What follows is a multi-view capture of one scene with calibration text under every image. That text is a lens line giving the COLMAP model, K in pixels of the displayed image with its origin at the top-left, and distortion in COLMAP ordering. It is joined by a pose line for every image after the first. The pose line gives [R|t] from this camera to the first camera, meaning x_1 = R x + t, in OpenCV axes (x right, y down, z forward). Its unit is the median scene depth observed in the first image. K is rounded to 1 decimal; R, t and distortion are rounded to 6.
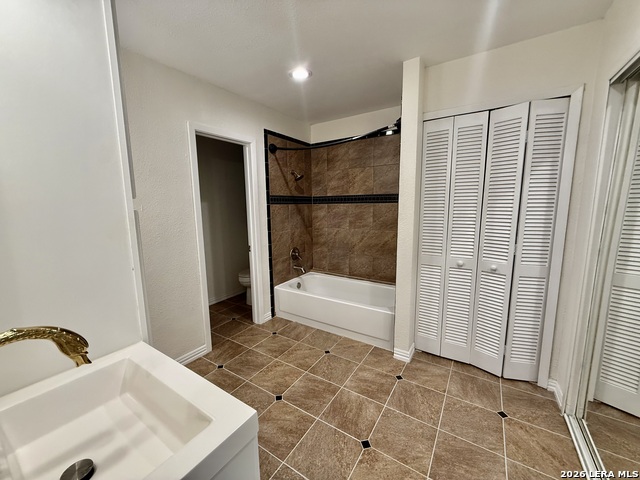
lens RADIAL K [[254.8, 0, 319.2], [0, 254.8, 240.3], [0, 0, 1]] dist [-0.000906, -0.000212]
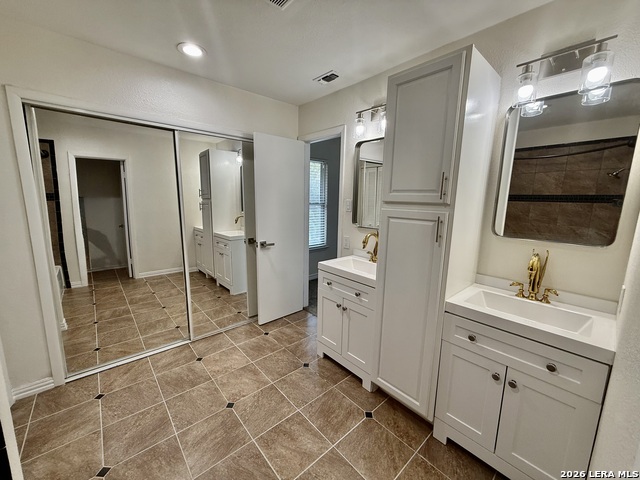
lens RADIAL K [[254.8, 0, 319.2], [0, 254.8, 240.3], [0, 0, 1]] dist [-0.000906, -0.000212]
pose [[-0.964954, -0.049943, 0.257622, -0.431297], [0.027620, 0.956941, 0.288966, -0.242591], [-0.260961, 0.285955, -0.922025, 1.565563]]
